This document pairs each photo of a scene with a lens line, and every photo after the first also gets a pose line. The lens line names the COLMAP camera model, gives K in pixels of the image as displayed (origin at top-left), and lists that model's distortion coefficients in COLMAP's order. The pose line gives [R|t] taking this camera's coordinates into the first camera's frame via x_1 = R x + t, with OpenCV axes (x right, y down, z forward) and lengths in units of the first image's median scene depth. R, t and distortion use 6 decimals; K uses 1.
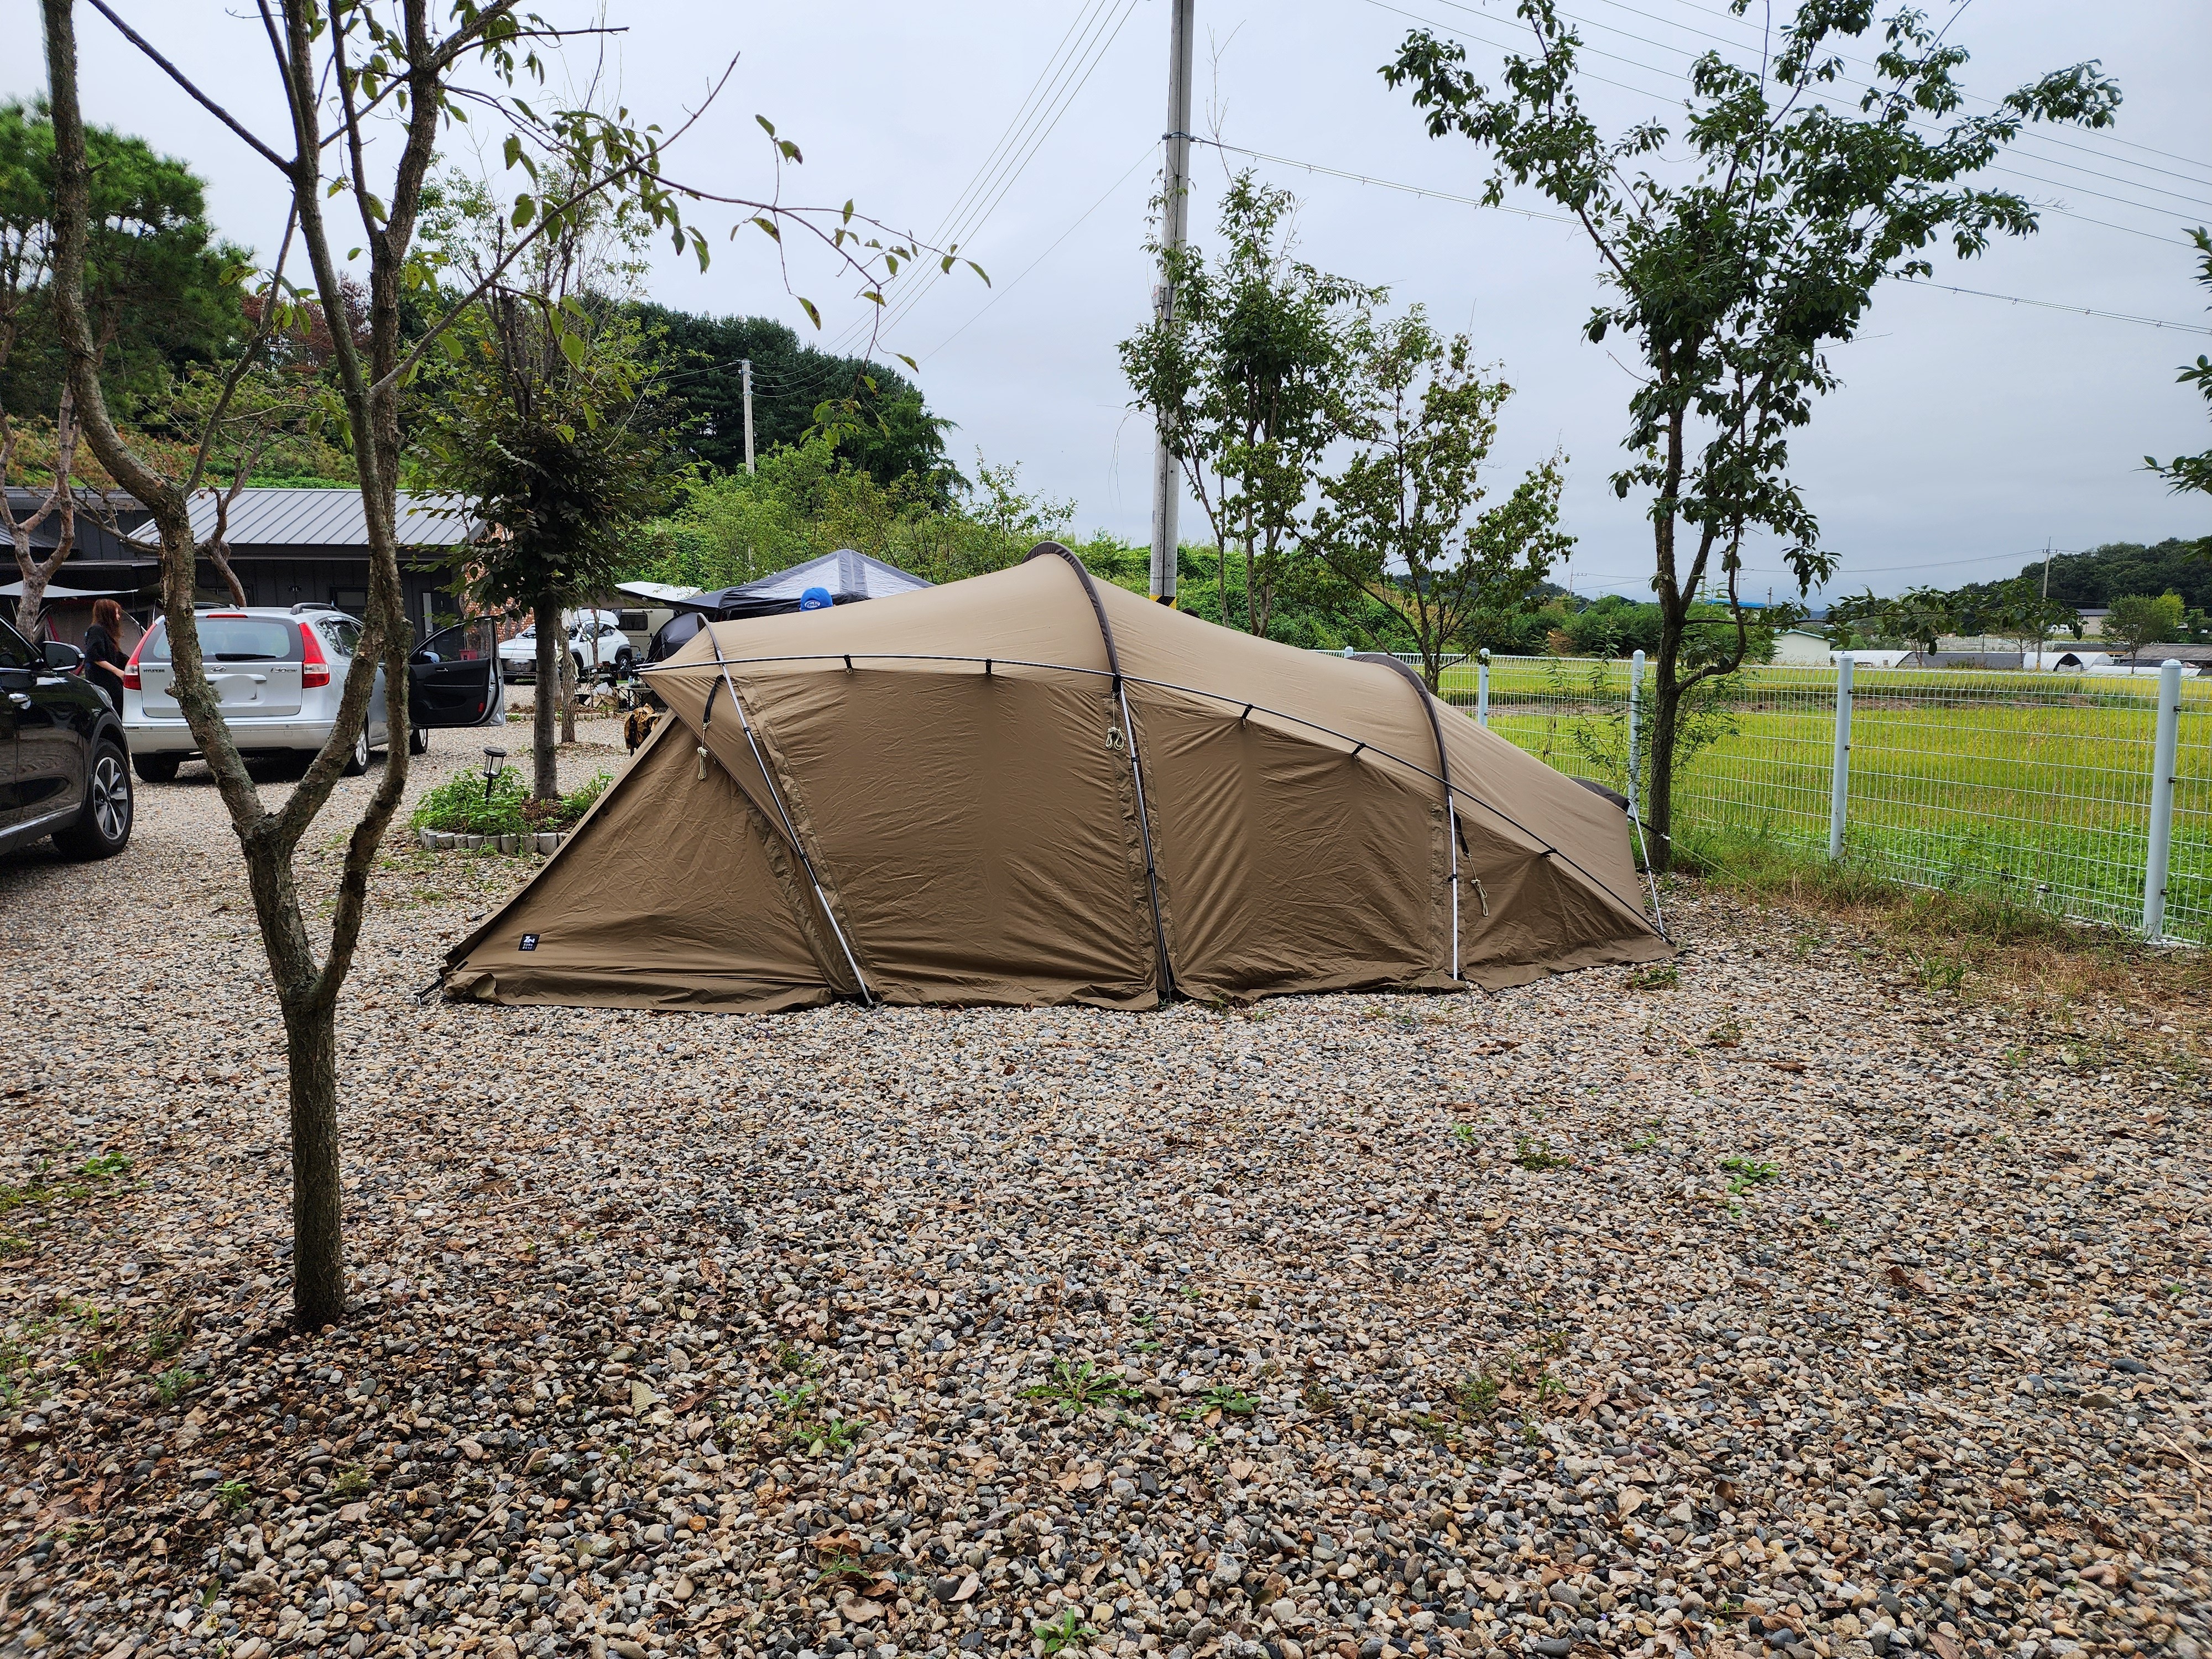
lens RADIAL K [[1481.8, 0, 1108.4], [0, 1481.8, 832.0], [0, 0, 1]] dist [0.041569, -0.019569]
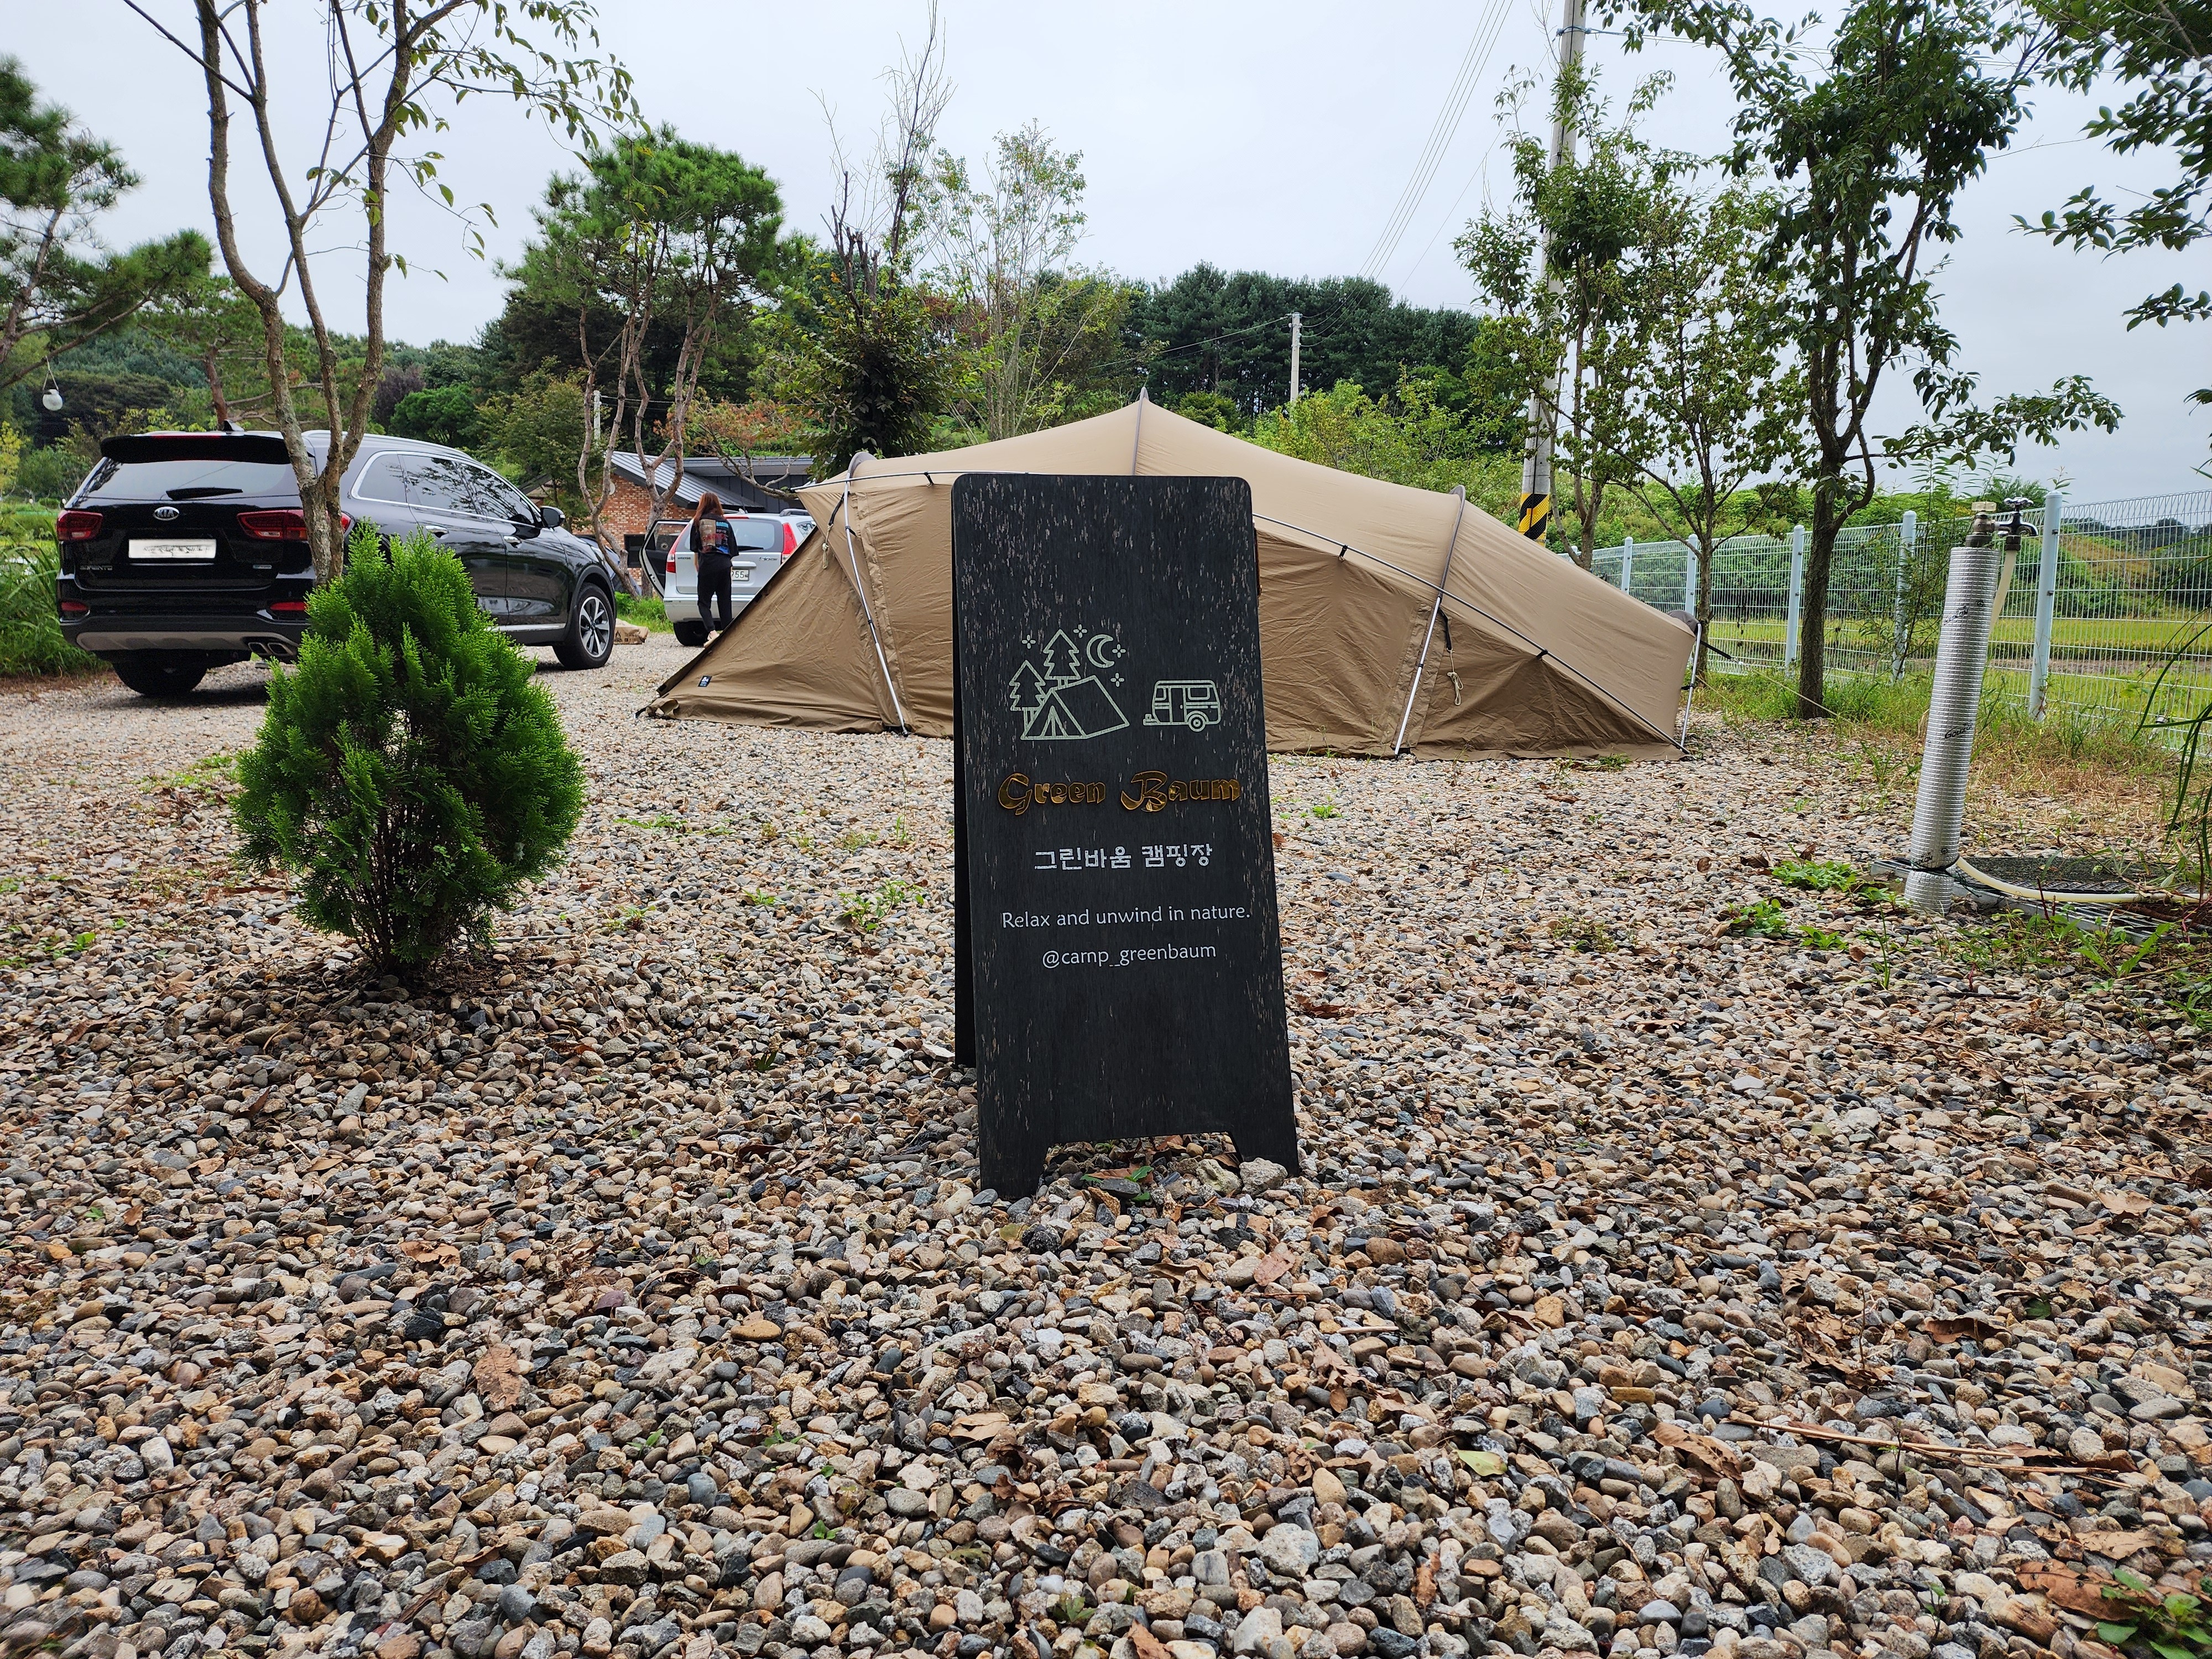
lens RADIAL K [[1481.8, 0, 1130.1], [0, 1481.8, 833.0], [0, 0, 1]] dist [0.041569, -0.019569]
pose [[0.921184, 0.064758, -0.383701, 0.338596], [-0.055776, 0.997847, 0.034503, 0.093478], [0.385109, -0.010382, 0.922813, -0.086134]]
